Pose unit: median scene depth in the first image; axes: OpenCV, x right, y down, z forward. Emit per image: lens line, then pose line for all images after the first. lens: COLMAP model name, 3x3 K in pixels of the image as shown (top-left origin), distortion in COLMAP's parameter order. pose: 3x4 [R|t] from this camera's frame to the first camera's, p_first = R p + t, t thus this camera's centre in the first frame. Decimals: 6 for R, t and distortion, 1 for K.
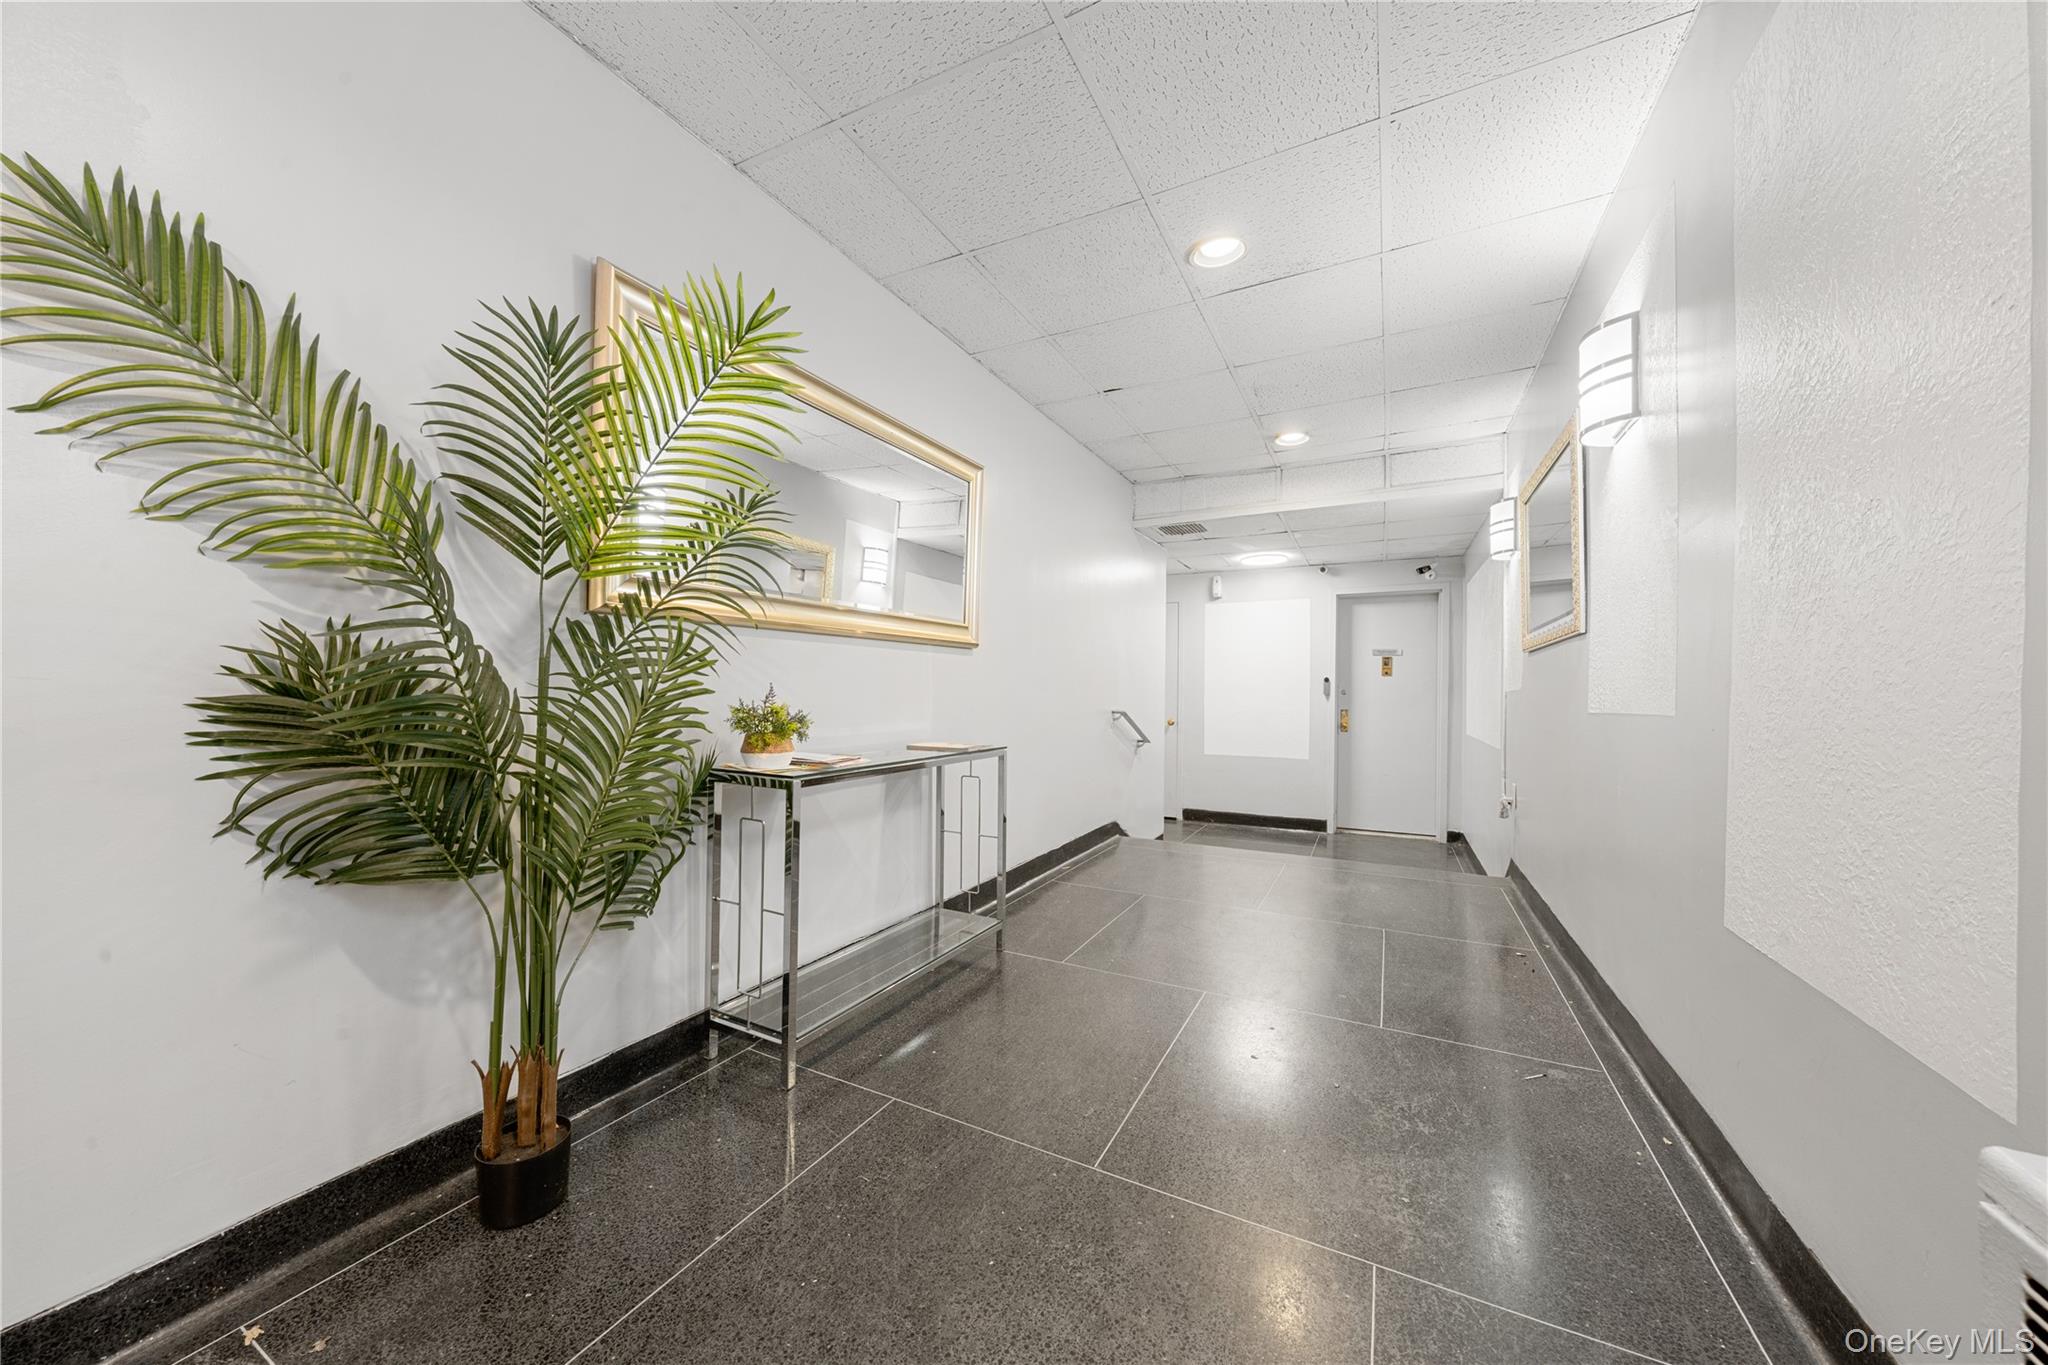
lens RADIAL K [[703.2, 0, 1019.0], [0, 703.2, 672.0], [0, 0, 1]] dist [-0.001256, -0.000241]
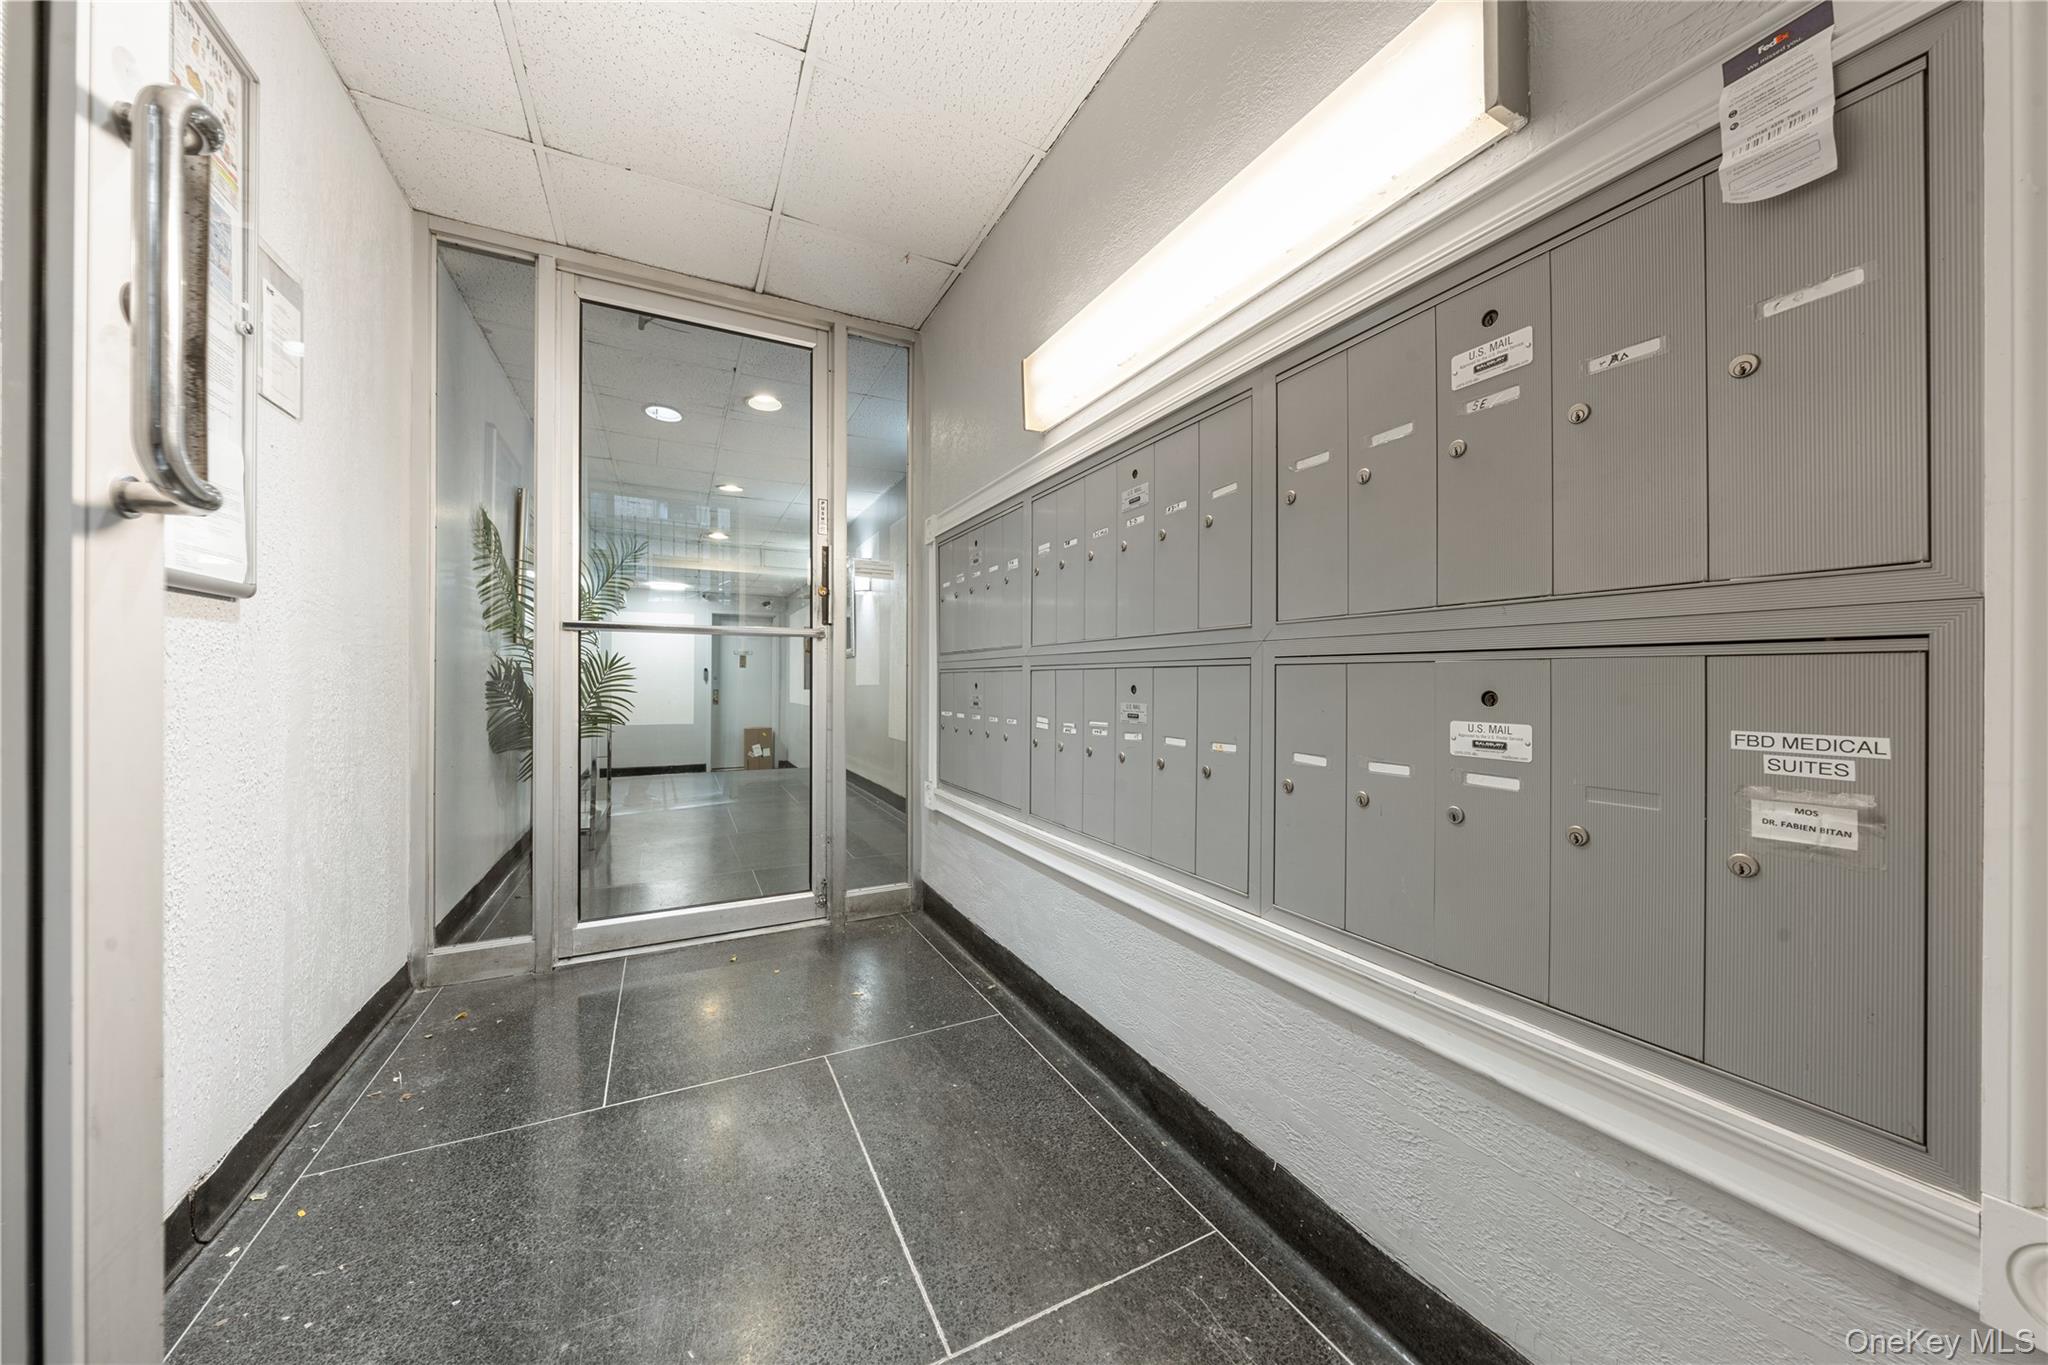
lens RADIAL K [[703.2, 0, 1019.0], [0, 703.2, 672.0], [0, 0, 1]] dist [-0.001256, -0.000241]
pose [[0.585767, -0.007847, 0.810442, -0.395204], [-0.010553, 0.999795, 0.017308, -0.018240], [-0.810411, -0.018691, 0.585564, -0.429393]]
